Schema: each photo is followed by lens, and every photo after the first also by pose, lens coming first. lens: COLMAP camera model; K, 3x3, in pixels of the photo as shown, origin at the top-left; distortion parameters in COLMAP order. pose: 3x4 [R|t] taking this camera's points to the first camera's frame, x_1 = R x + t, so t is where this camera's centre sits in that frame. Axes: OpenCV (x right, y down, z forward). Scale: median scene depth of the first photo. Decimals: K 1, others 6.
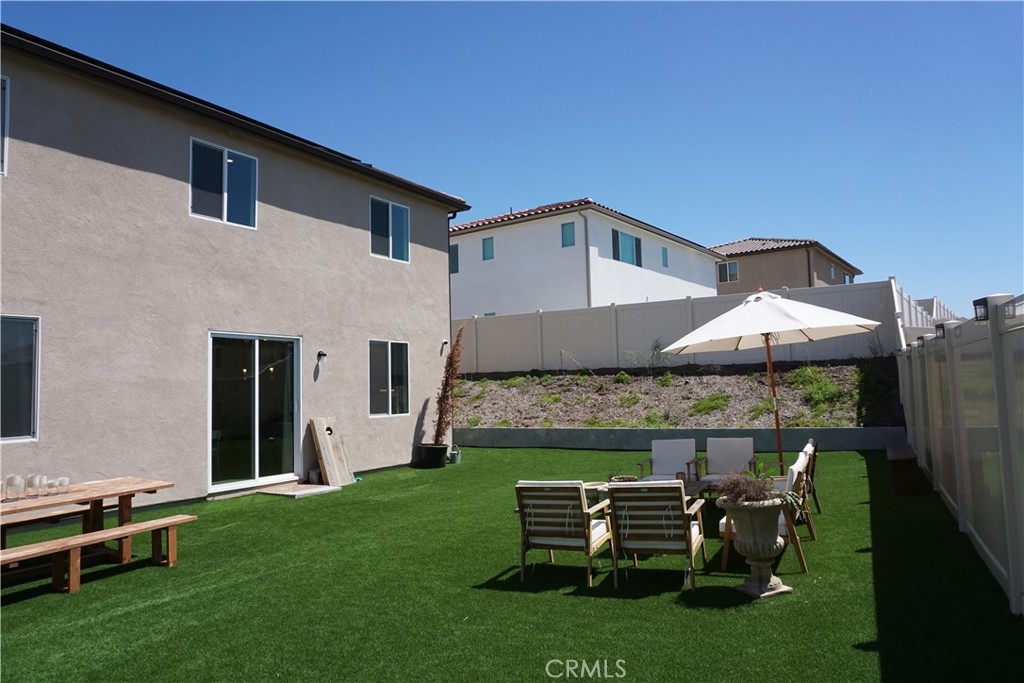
lens RADIAL K [[684.0, 0, 510.9], [0, 684.0, 342.7], [0, 0, 1]] dist [-0.052102, 0.035544]
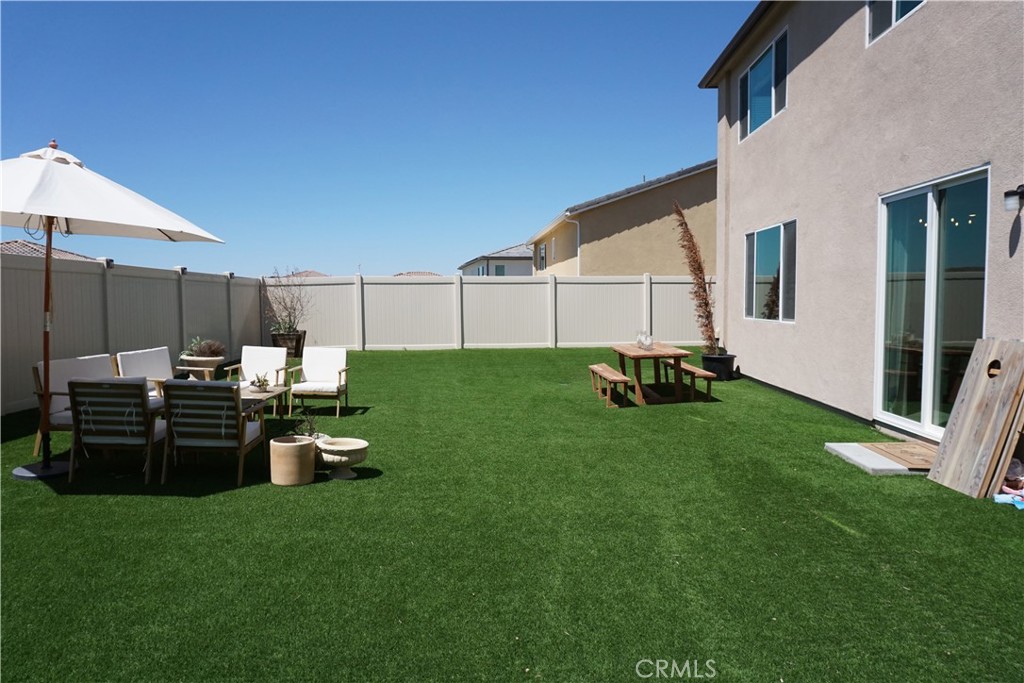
lens RADIAL K [[684.0, 0, 510.9], [0, 684.0, 342.7], [0, 0, 1]] dist [-0.052102, 0.035544]
pose [[-0.870723, 0.068953, -0.486915, 0.188463], [0.067646, 0.997503, 0.020291, 0.071814], [0.487098, -0.015270, -0.873214, 1.068008]]
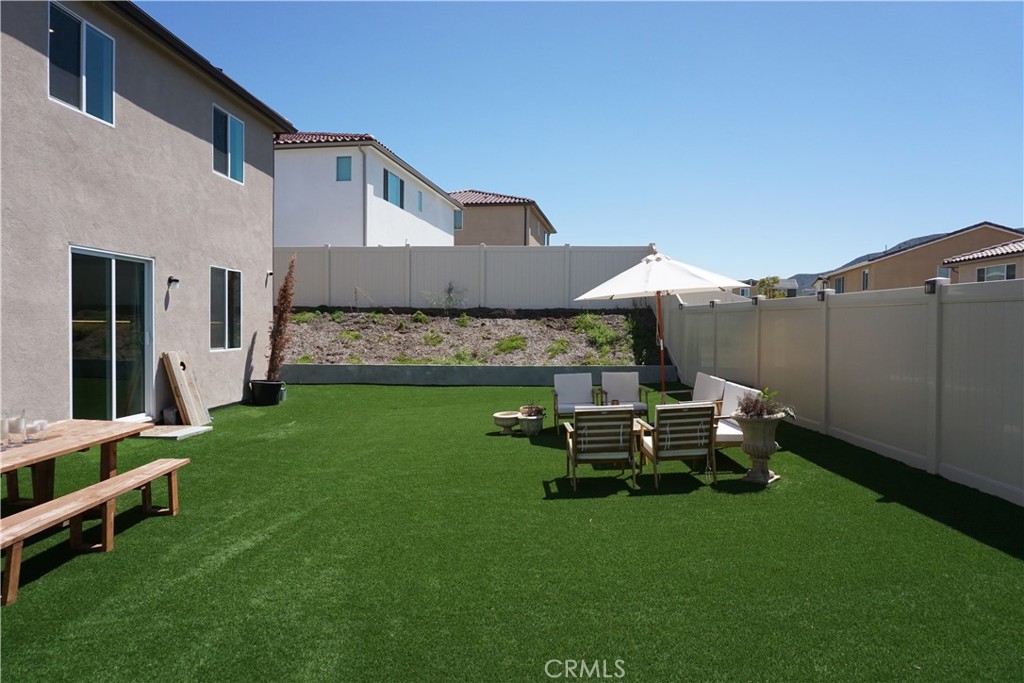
lens RADIAL K [[684.0, 0, 510.9], [0, 684.0, 342.7], [0, 0, 1]] dist [-0.052102, 0.035544]
pose [[0.885902, 0.019637, 0.463456, -0.258664], [-0.060600, 0.995440, 0.073661, 0.006080], [-0.459896, -0.093342, 0.883053, 0.013397]]
